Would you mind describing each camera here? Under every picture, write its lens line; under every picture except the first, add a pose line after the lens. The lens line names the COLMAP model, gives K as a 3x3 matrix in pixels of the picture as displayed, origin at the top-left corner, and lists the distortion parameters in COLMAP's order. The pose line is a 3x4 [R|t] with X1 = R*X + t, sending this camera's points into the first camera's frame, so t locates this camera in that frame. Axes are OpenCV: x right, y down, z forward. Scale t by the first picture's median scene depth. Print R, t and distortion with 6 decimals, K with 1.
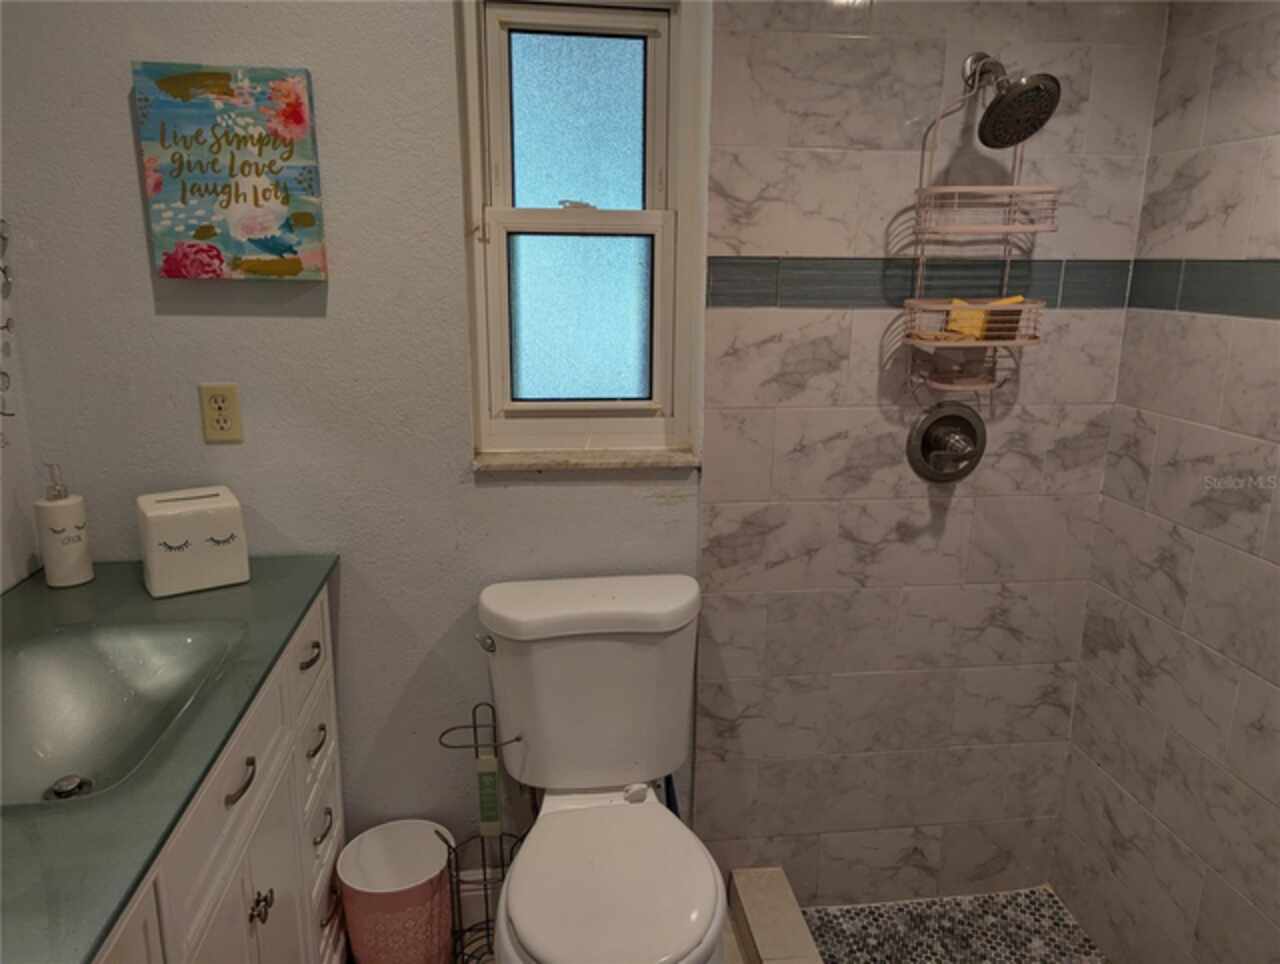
lens RADIAL K [[902.5, 0, 650.6], [0, 902.5, 478.9], [0, 0, 1]] dist [0.039881, -0.020334]
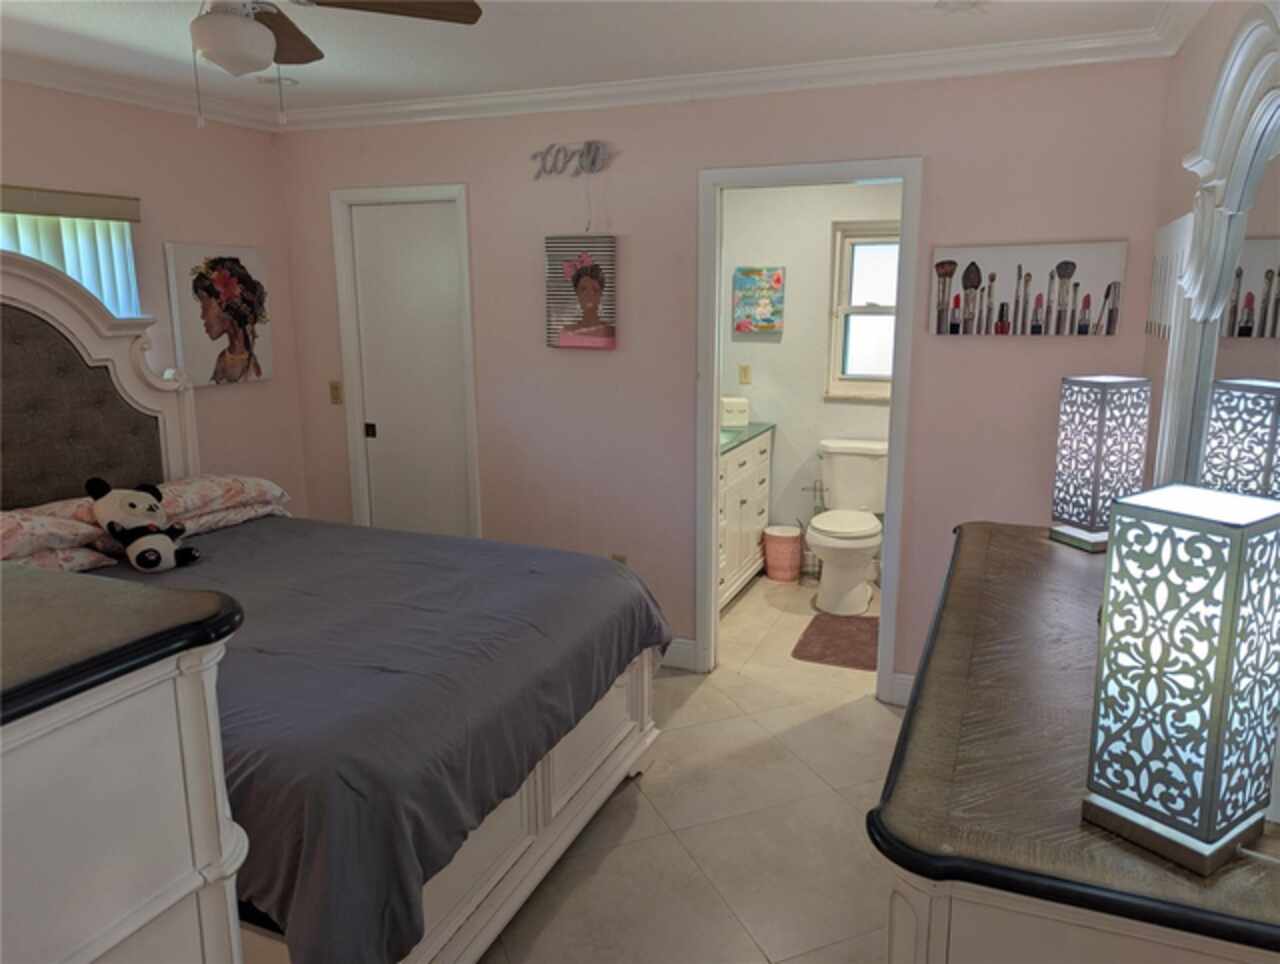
lens RADIAL K [[902.5, 0, 643.8], [0, 902.5, 484.6], [0, 0, 1]] dist [0.039881, -0.020334]
pose [[0.880810, 0.095796, -0.463678, 0.720887], [-0.105519, 0.994405, 0.004998, 0.341978], [0.461562, 0.044524, 0.885990, -1.963014]]
